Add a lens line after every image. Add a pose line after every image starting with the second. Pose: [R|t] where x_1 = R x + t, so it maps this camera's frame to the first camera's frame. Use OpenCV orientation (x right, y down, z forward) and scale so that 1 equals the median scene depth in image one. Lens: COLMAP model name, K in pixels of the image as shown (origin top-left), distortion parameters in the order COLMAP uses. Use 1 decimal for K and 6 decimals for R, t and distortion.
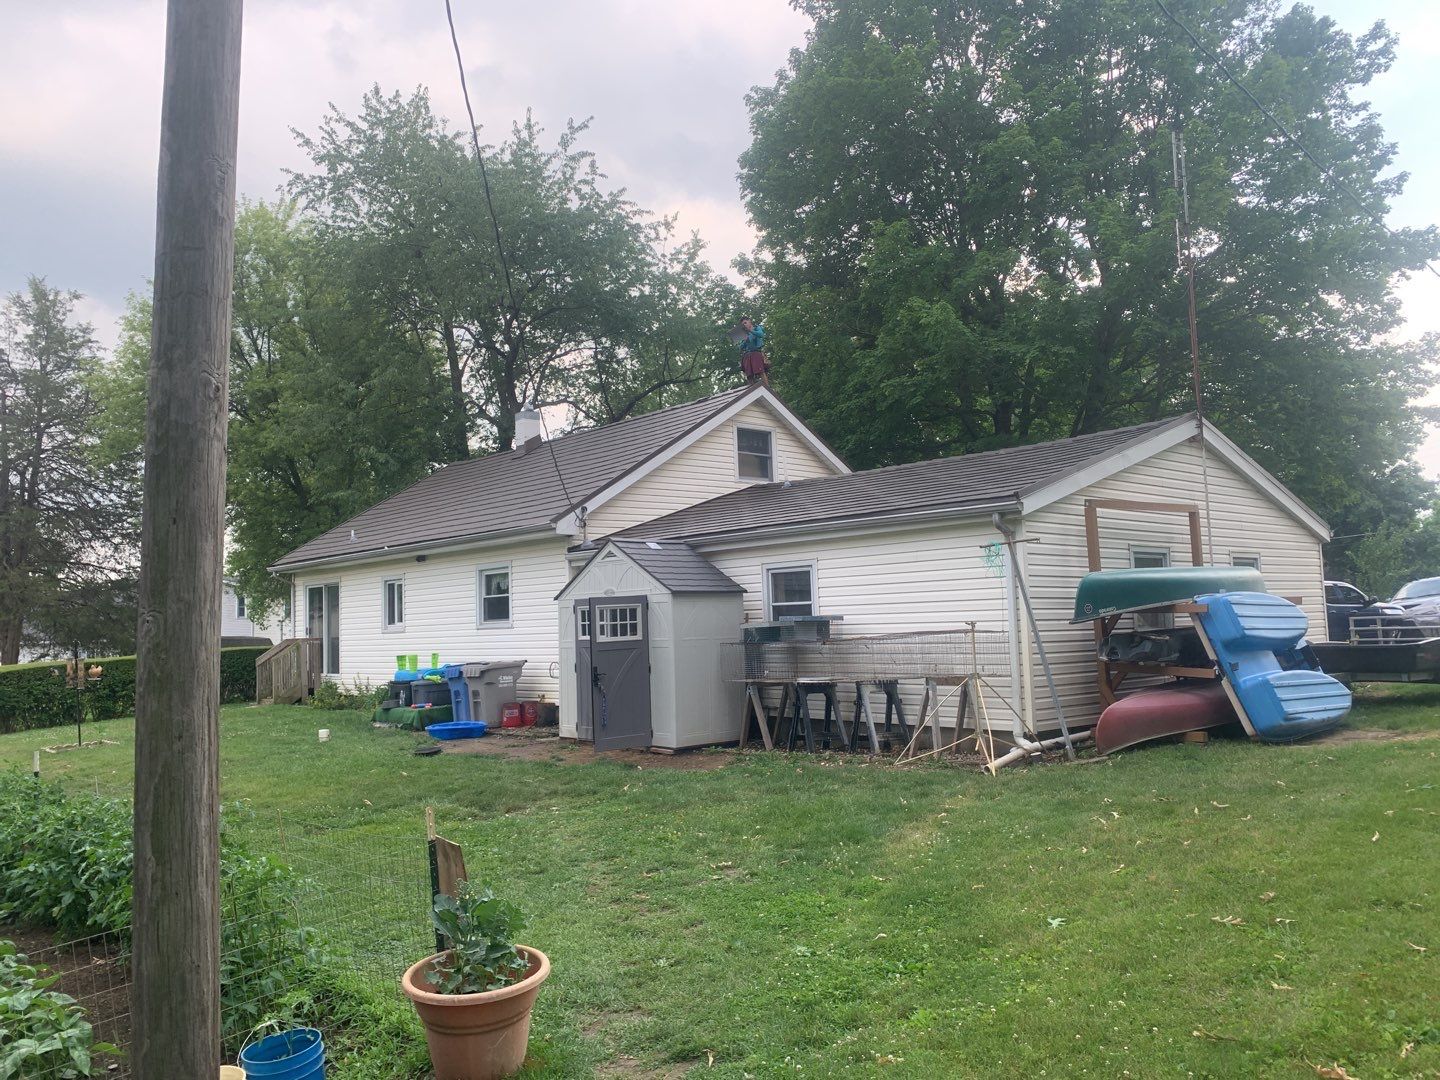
lens RADIAL K [[1053.7, 0, 720.0], [0, 1053.7, 540.0], [0, 0, 1]] dist [0.002703, -0.010811]
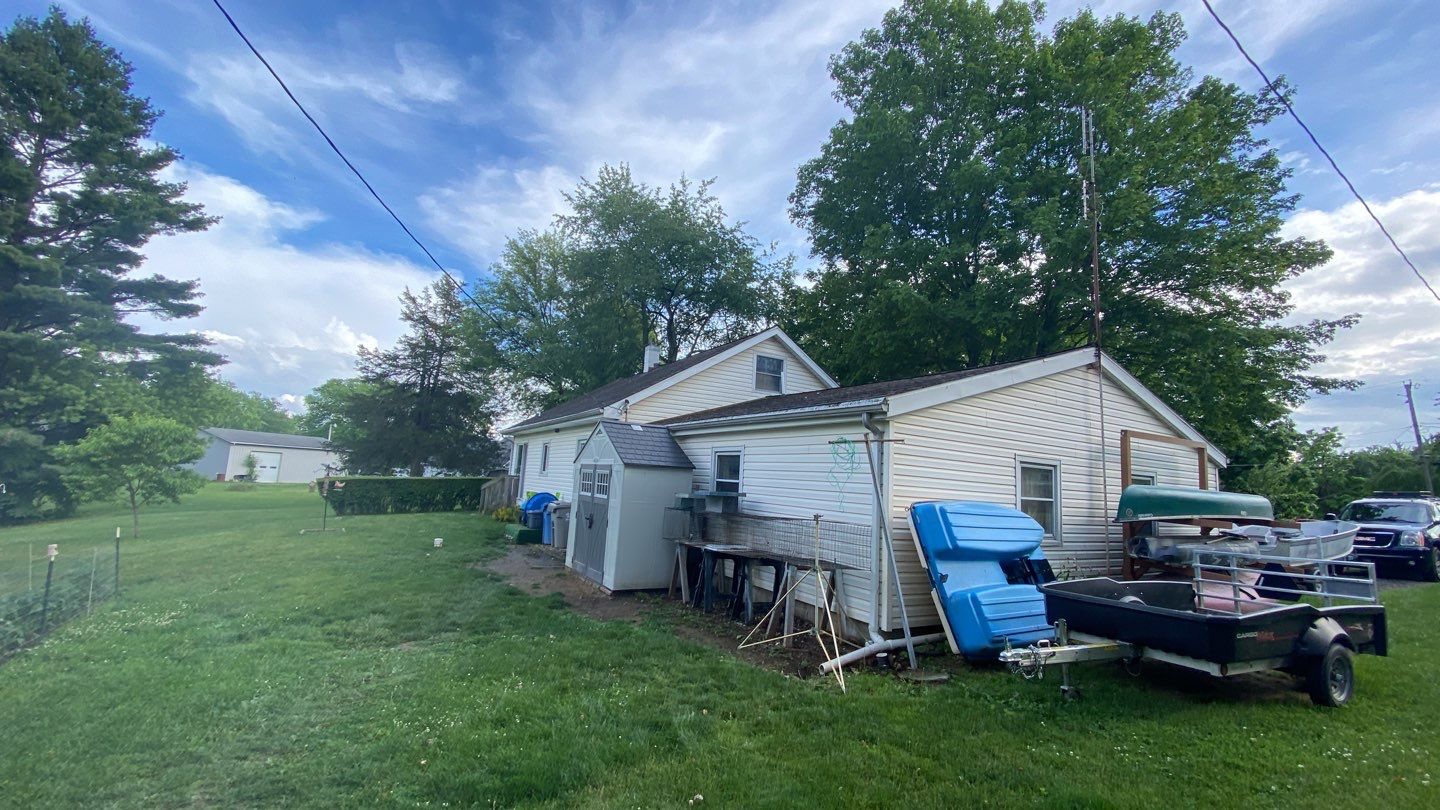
lens RADIAL K [[566.3, 0, 718.5], [0, 566.3, 398.4], [0, 0, 1]] dist [0.000257, -0.000125]
pose [[0.976832, 0.056907, -0.206303, 0.108852], [-0.070296, 0.995830, -0.058153, 0.001718], [0.202133, 0.071308, 0.976759, 0.191536]]
